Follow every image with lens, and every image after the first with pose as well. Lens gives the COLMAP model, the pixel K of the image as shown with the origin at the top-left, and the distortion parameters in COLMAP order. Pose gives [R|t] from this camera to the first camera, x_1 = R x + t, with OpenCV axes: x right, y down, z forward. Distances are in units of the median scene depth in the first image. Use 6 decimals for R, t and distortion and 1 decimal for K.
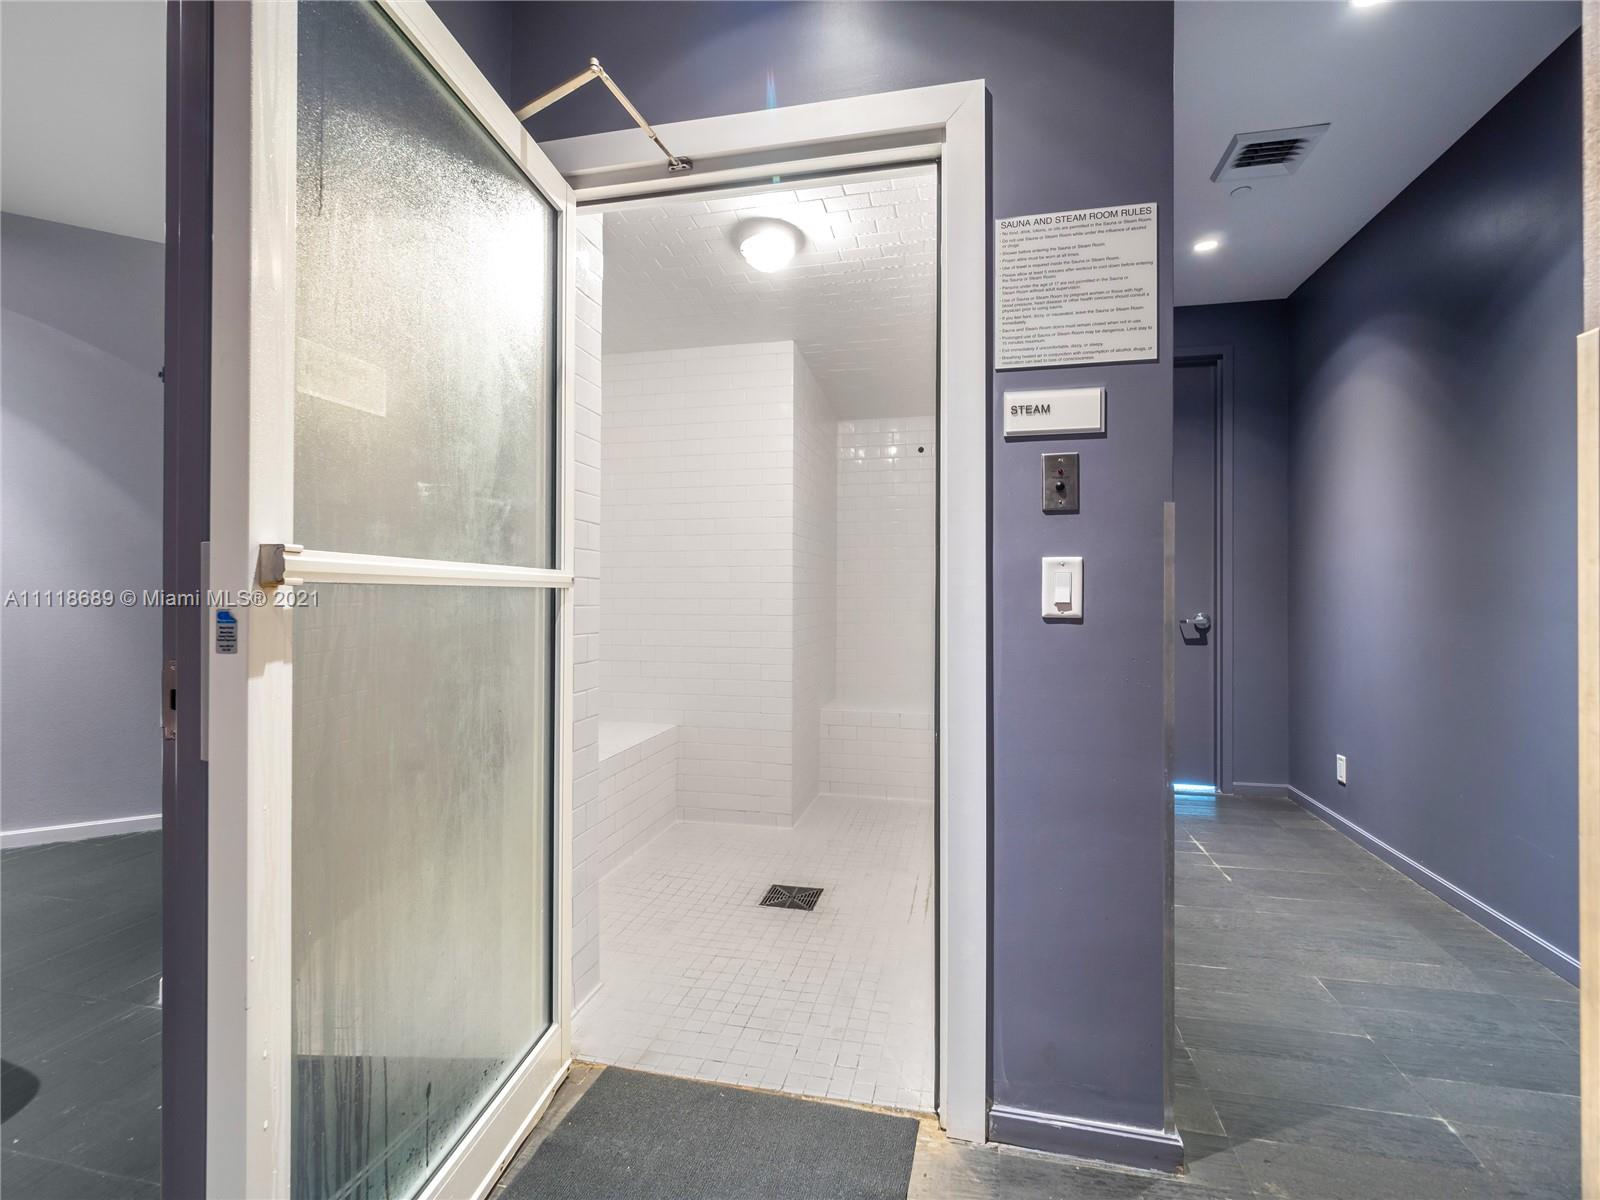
lens RADIAL K [[745.4, 0, 796.7], [0, 745.4, 597.2], [0, 0, 1]] dist [0.000522, -0.000028]
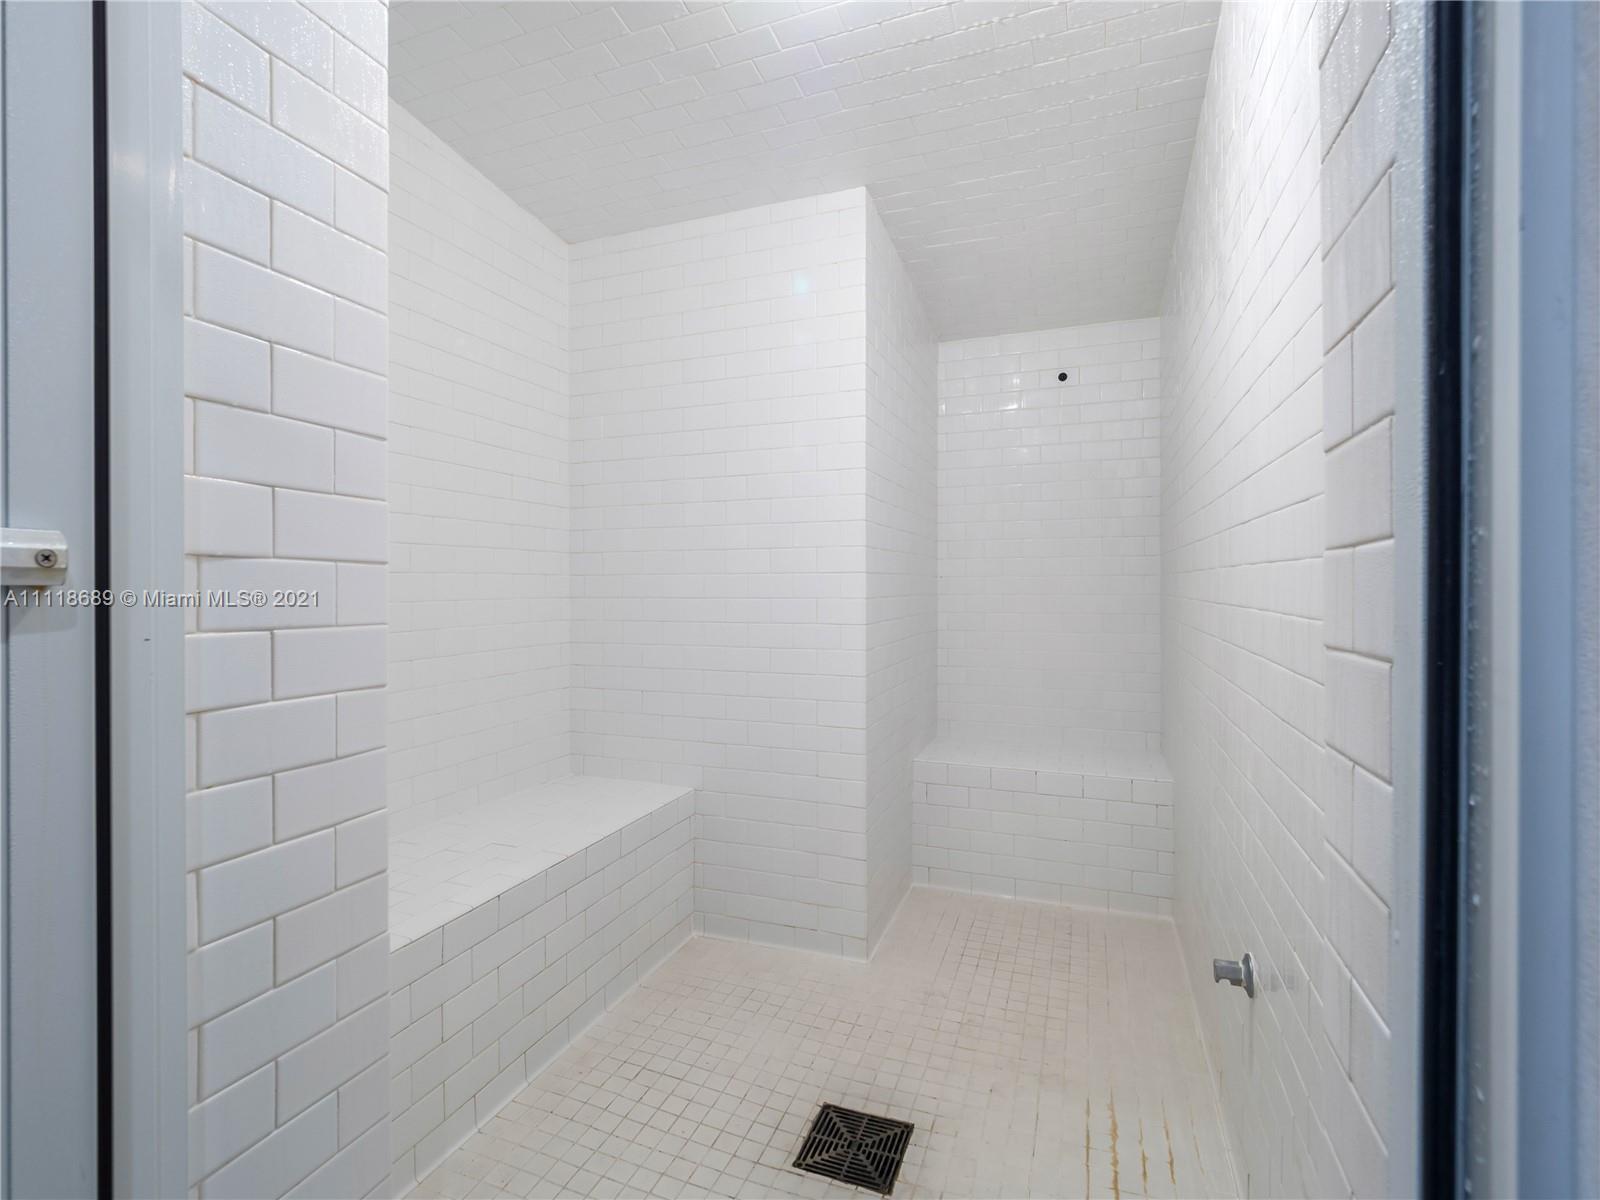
lens RADIAL K [[745.4, 0, 796.7], [0, 745.4, 597.2], [0, 0, 1]] dist [0.000522, -0.000028]
pose [[0.990795, -0.004513, -0.135296, 0.021679], [0.005642, 0.999952, 0.007961, -0.004116], [0.135254, -0.008651, 0.990773, 0.363666]]
